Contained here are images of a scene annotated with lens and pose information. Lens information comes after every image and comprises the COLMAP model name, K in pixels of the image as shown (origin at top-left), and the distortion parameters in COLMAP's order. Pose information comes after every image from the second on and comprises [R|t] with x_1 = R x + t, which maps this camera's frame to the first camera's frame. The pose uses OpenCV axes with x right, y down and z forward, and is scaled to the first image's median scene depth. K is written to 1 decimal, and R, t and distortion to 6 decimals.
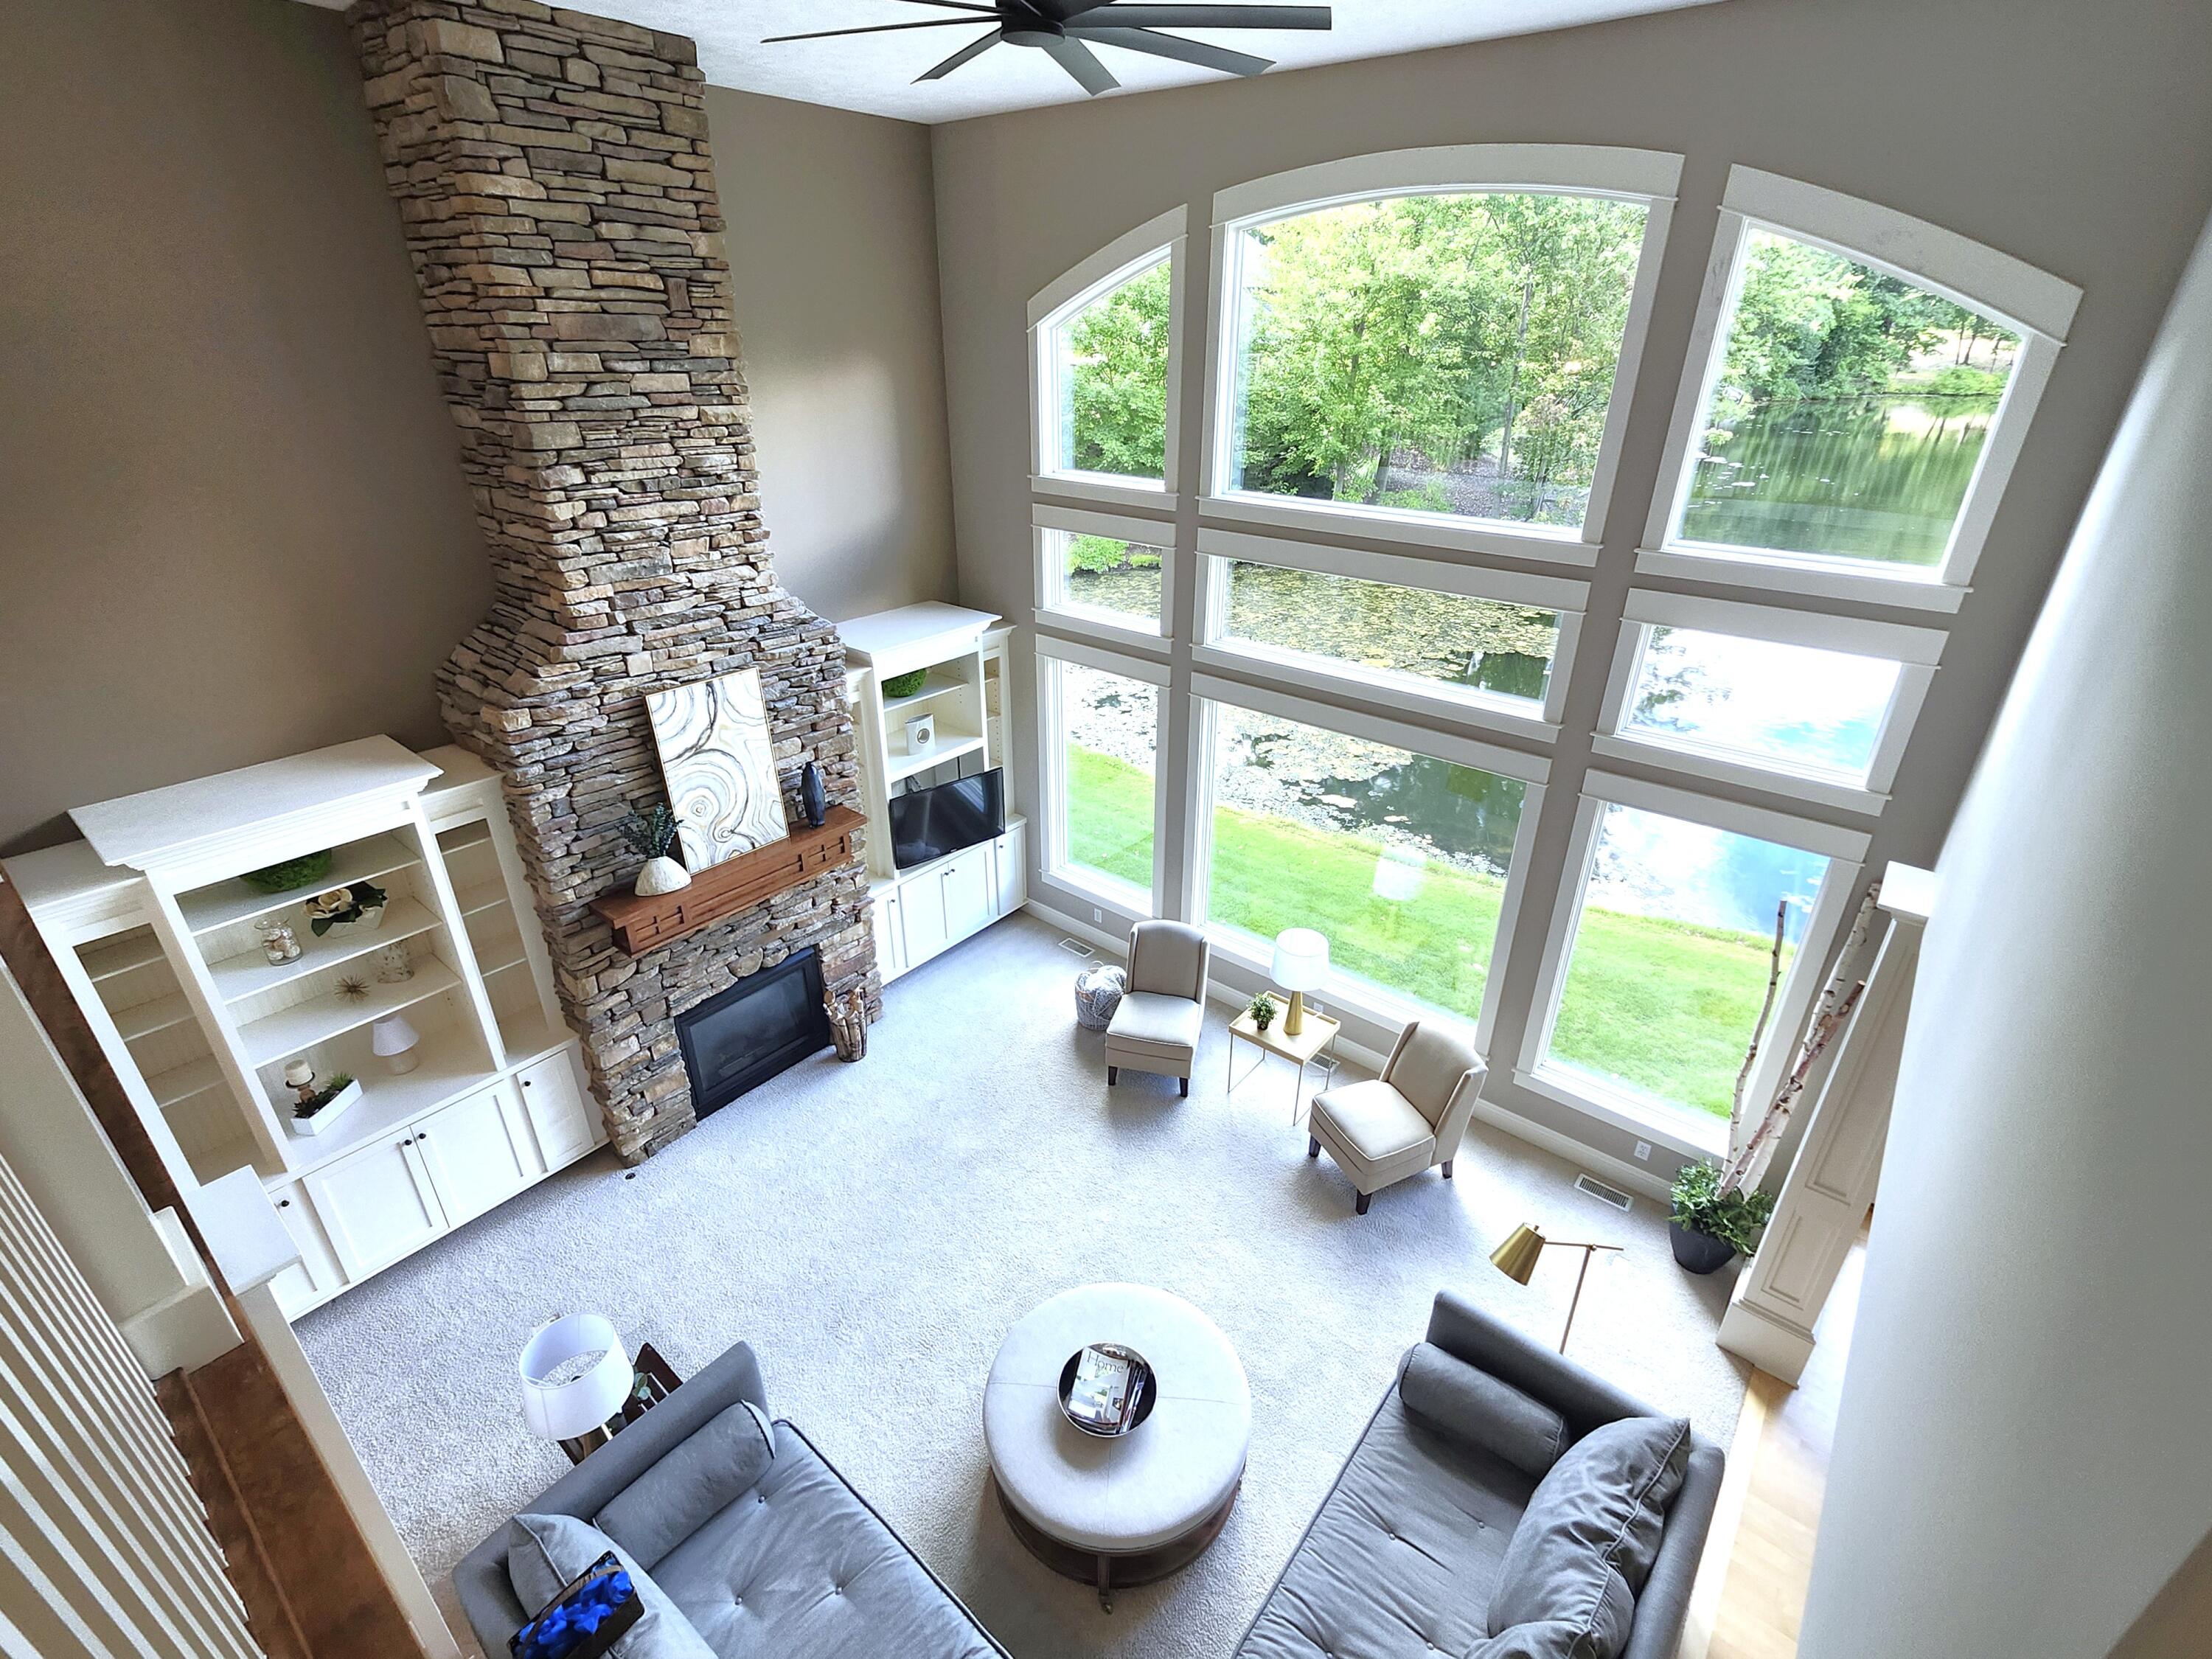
lens RADIAL K [[1010.4, 0, 1110.0], [0, 1010.4, 829.9], [0, 0, 1]] dist [0.003569, 0.000259]
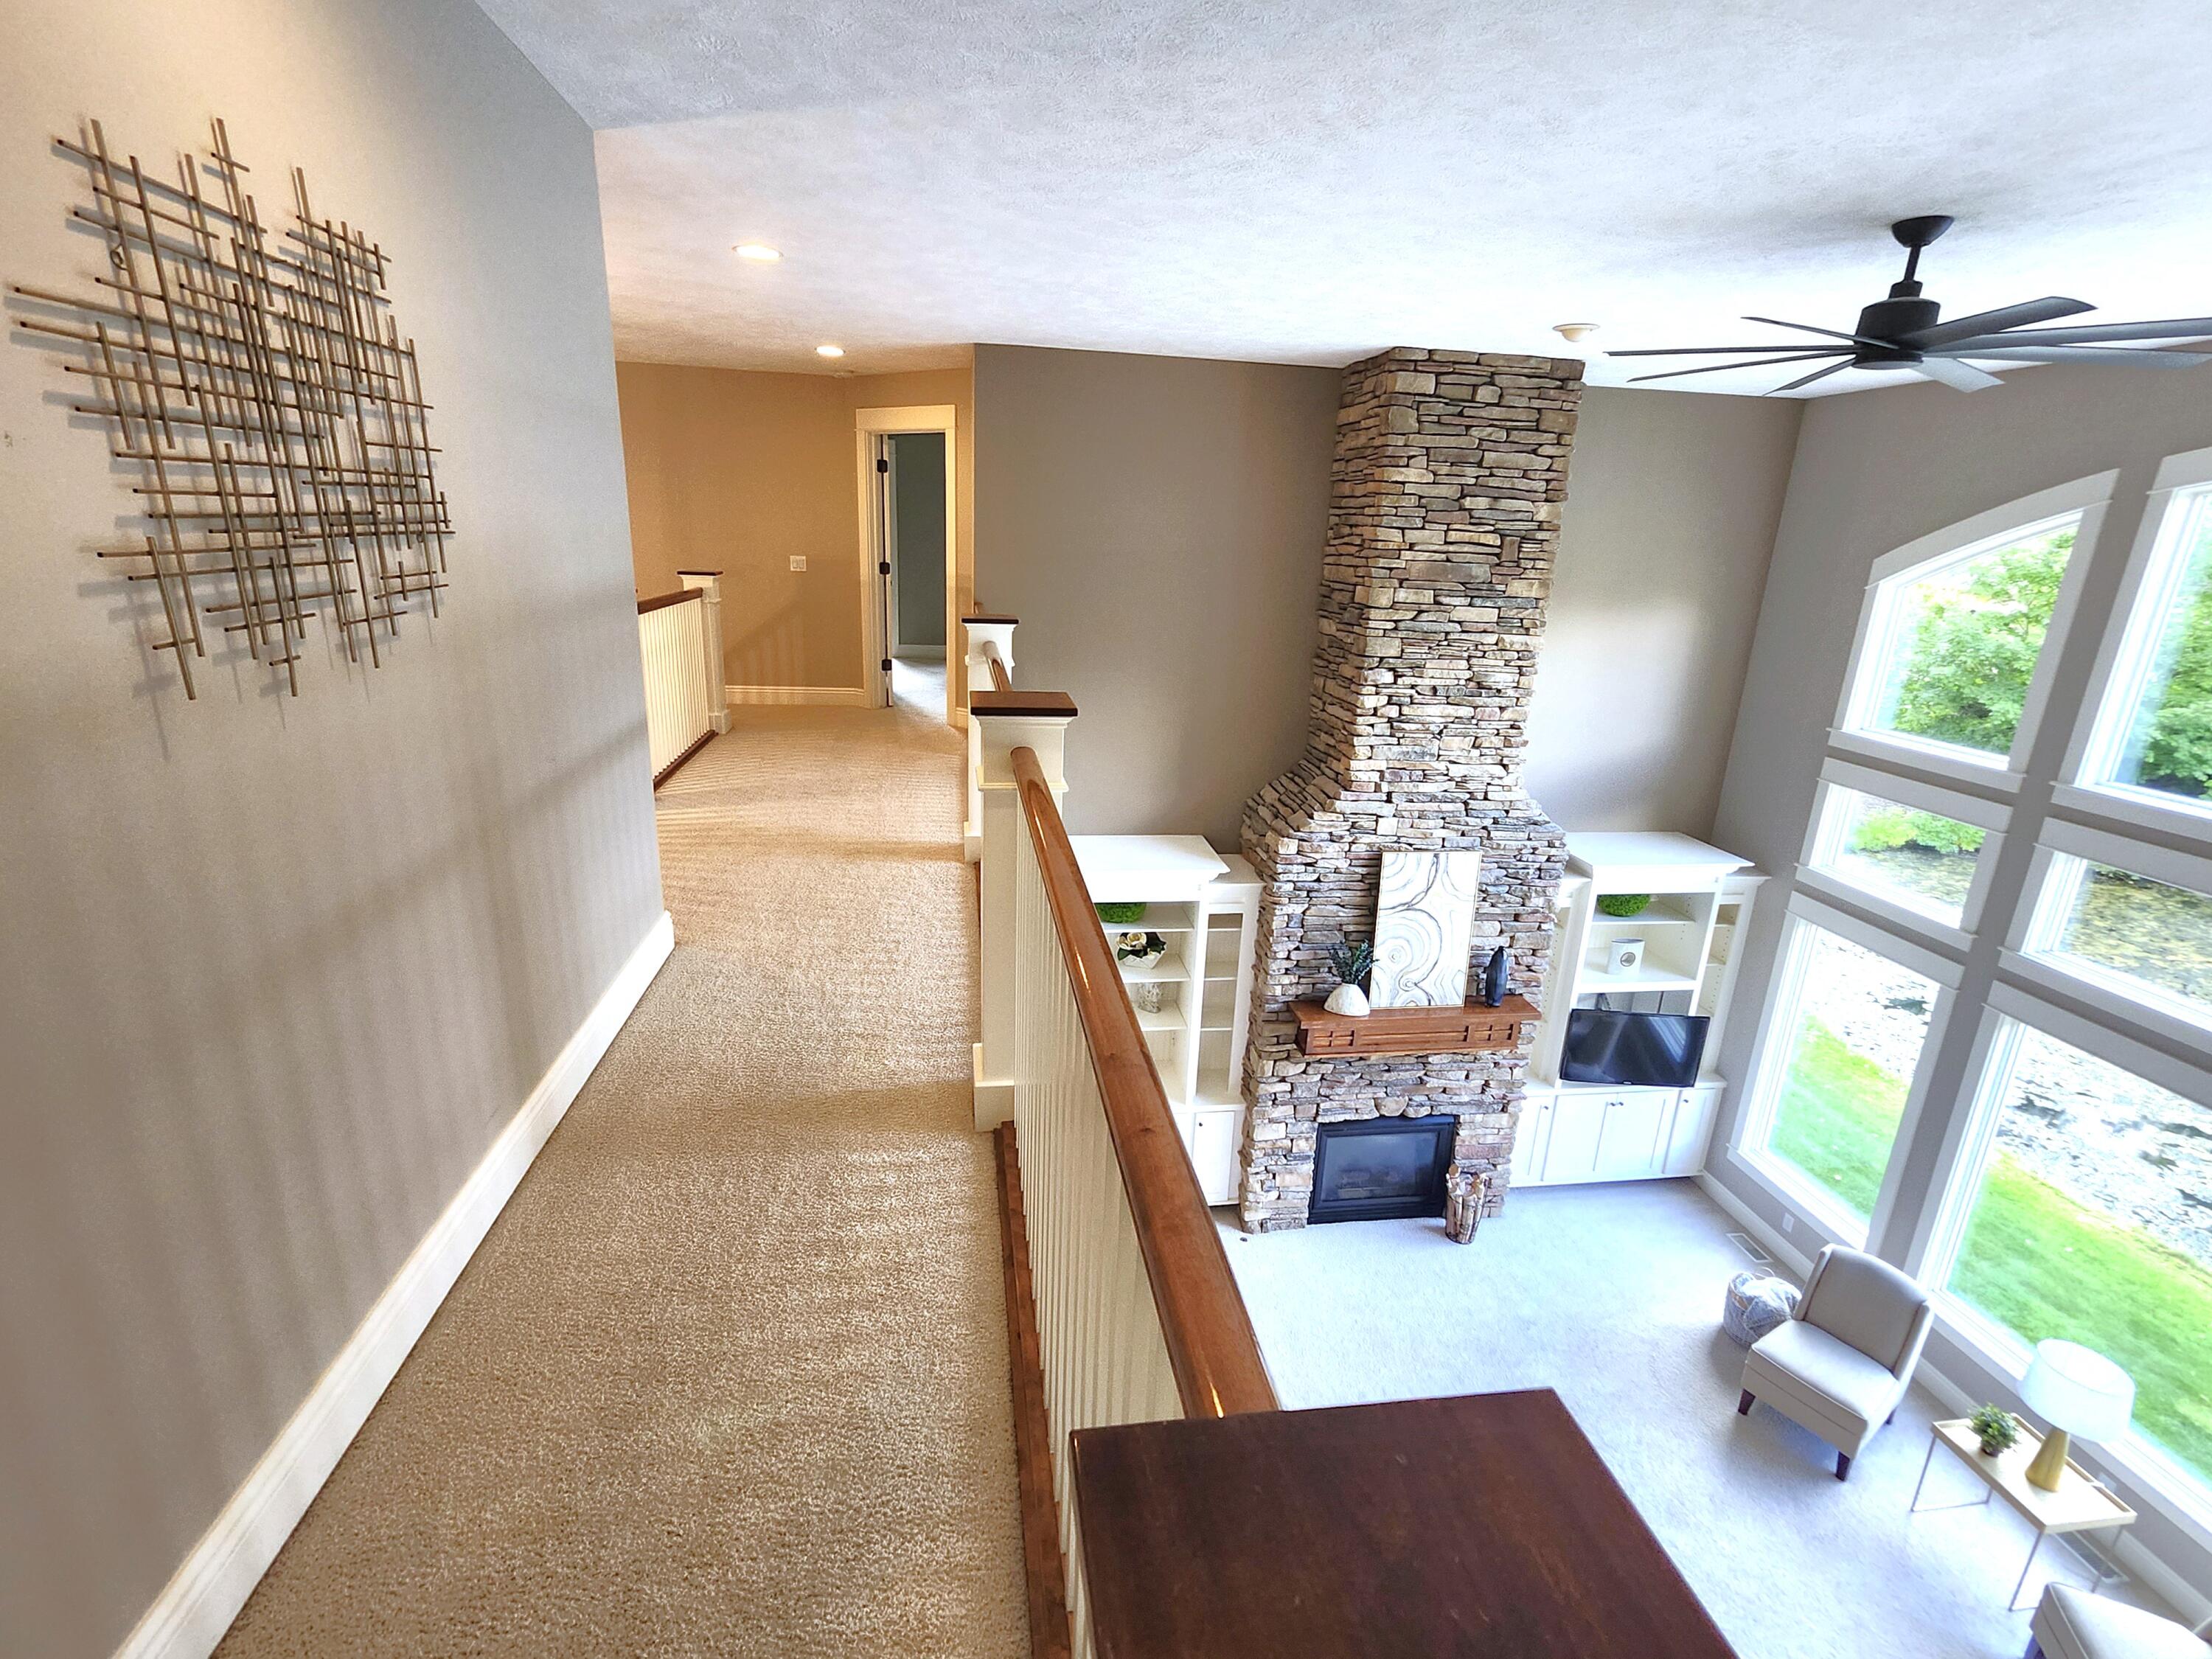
lens RADIAL K [[1010.4, 0, 1110.0], [0, 1010.4, 829.9], [0, 0, 1]] dist [0.003569, 0.000259]
pose [[0.741338, 0.213071, -0.636411, 0.057224], [-0.329891, 0.941489, -0.069070, 0.031132], [0.584457, 0.261151, 0.768252, -0.117575]]
